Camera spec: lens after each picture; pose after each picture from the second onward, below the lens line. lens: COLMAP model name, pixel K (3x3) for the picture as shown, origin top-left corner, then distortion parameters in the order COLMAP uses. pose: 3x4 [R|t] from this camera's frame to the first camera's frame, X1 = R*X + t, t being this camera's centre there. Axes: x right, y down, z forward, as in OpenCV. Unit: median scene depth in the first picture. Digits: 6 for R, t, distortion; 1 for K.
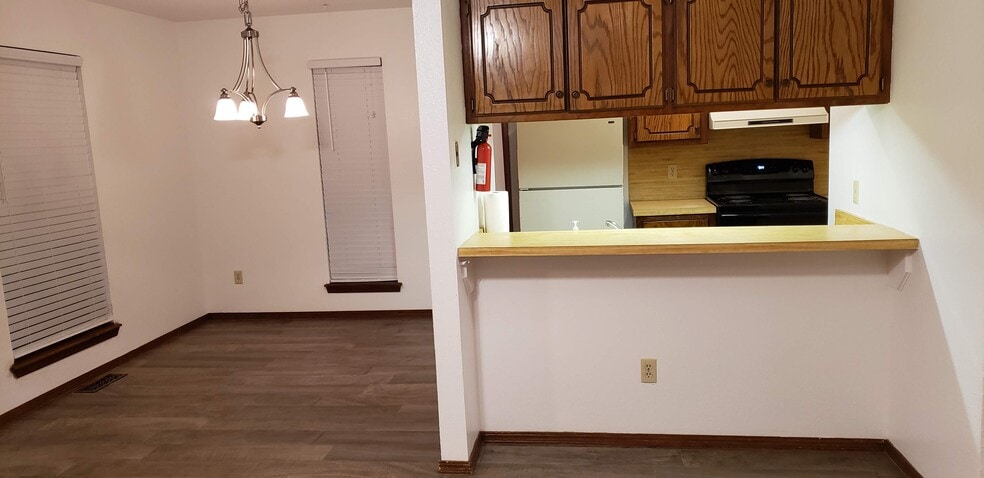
lens RADIAL K [[750.3, 0, 508.5], [0, 750.3, 237.3], [0, 0, 1]] dist [0.112695, -0.250299]
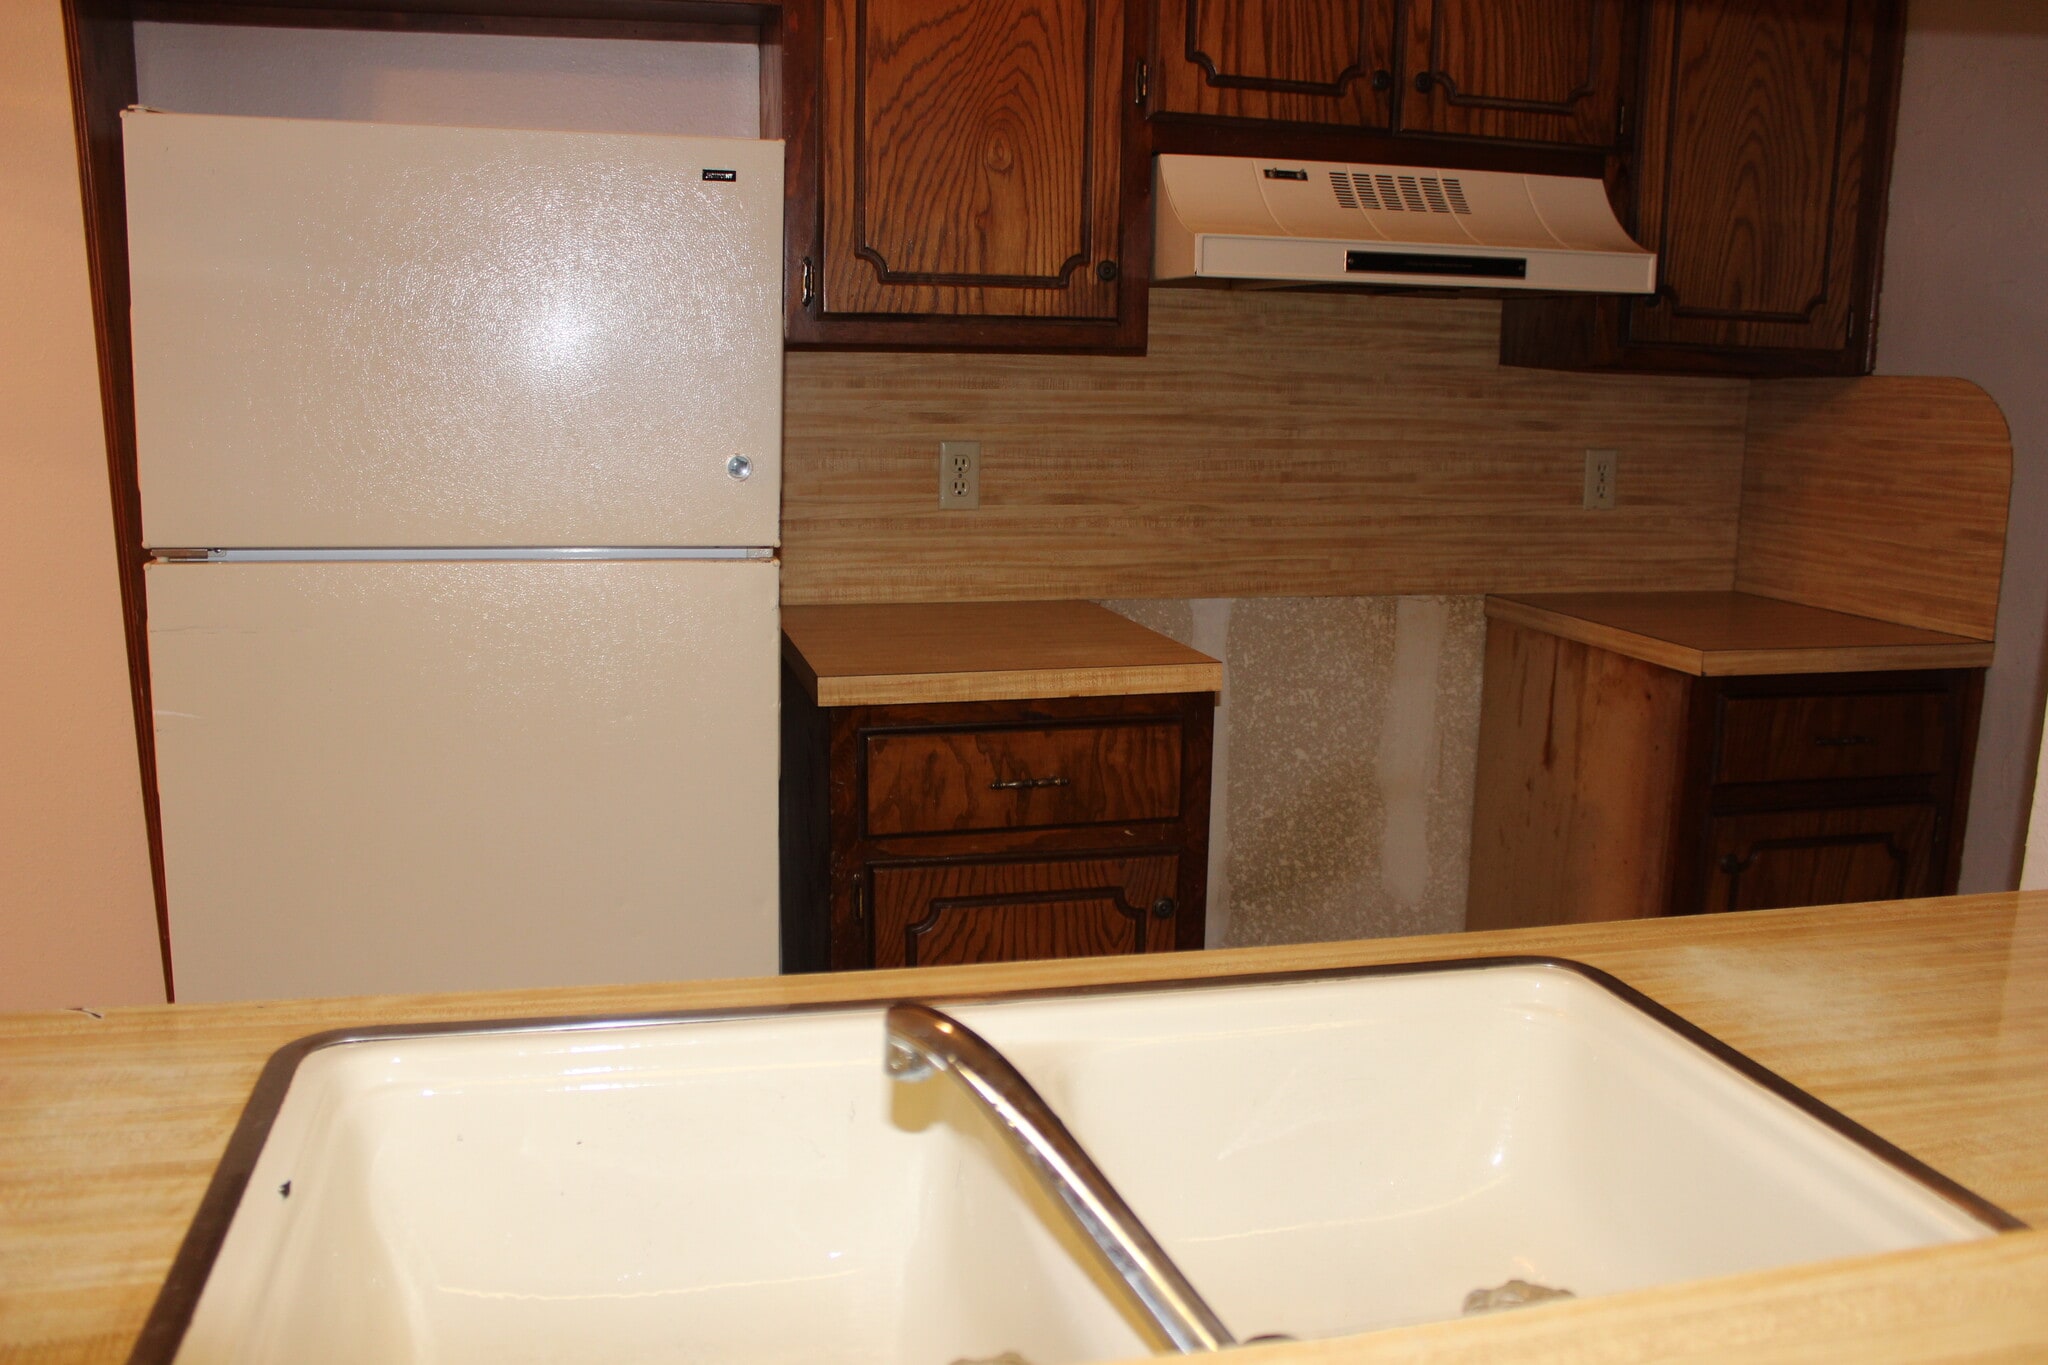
lens RADIAL K [[1696.6, 0, 1024.0], [0, 1696.6, 682.5], [0, 0, 1]] dist [-0.167627, 0.154249]
pose [[0.927551, -0.003690, 0.373678, 0.092128], [-0.008183, 0.999511, 0.030183, -0.073093], [-0.373606, -0.031054, 0.927067, 0.926528]]
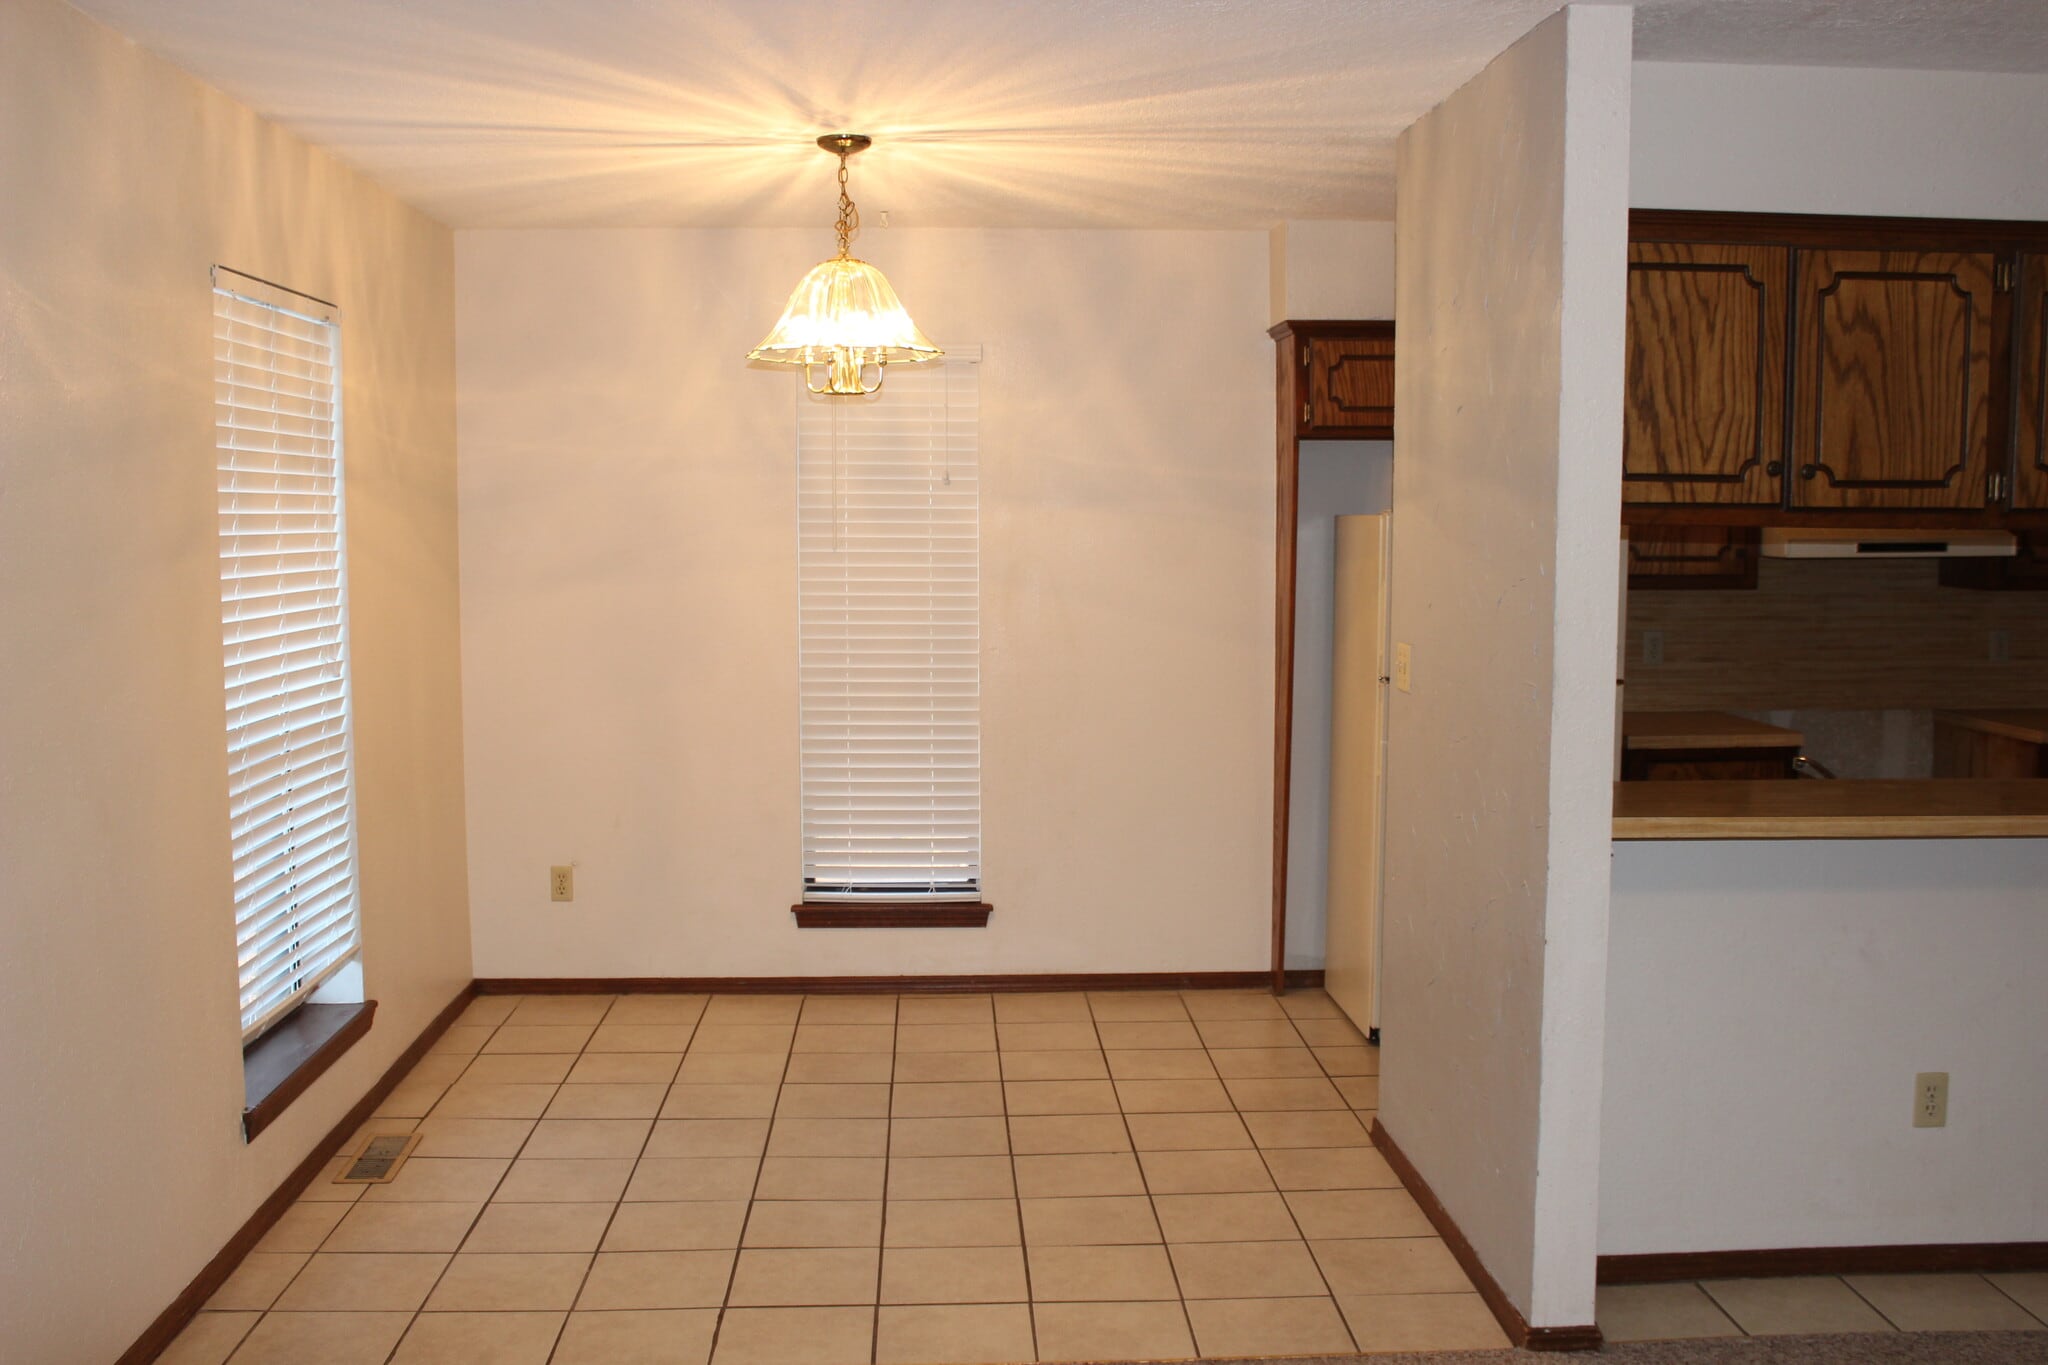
lens RADIAL K [[1917.3, 0, 1024.0], [0, 1917.3, 682.5], [0, 0, 1]] dist [-0.144288, 0.156580]
pose [[0.983902, 0.030723, 0.176047, -0.556350], [-0.020176, 0.997910, -0.061390, 0.010465], [-0.177565, 0.056850, 0.982466, 0.006490]]
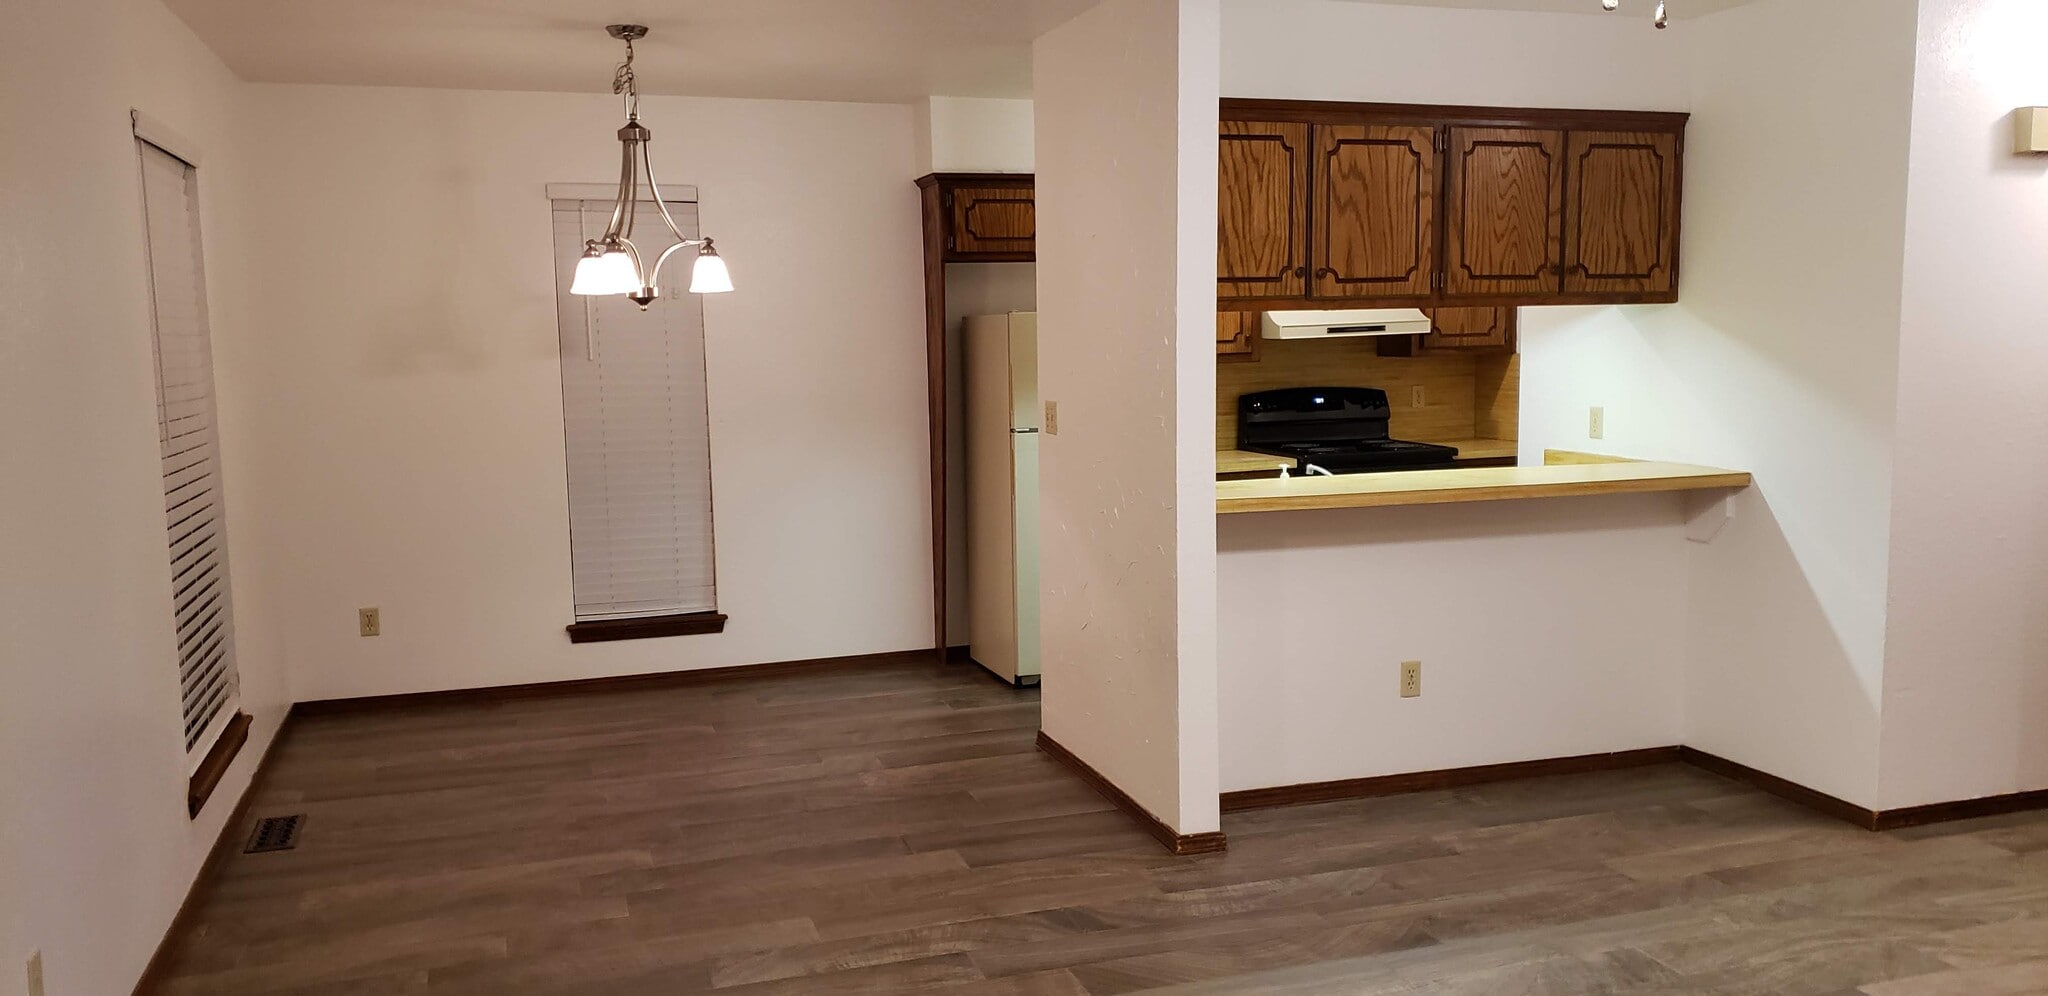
lens RADIAL K [[1550.0, 0, 1045.8], [0, 1550.0, 507.3], [0, 0, 1]] dist [0.191528, -0.517133]
pose [[0.899790, -0.019713, 0.435879, -0.755202], [0.039144, 0.998598, -0.035644, 0.061033], [-0.434565, 0.049134, 0.899299, -0.147367]]
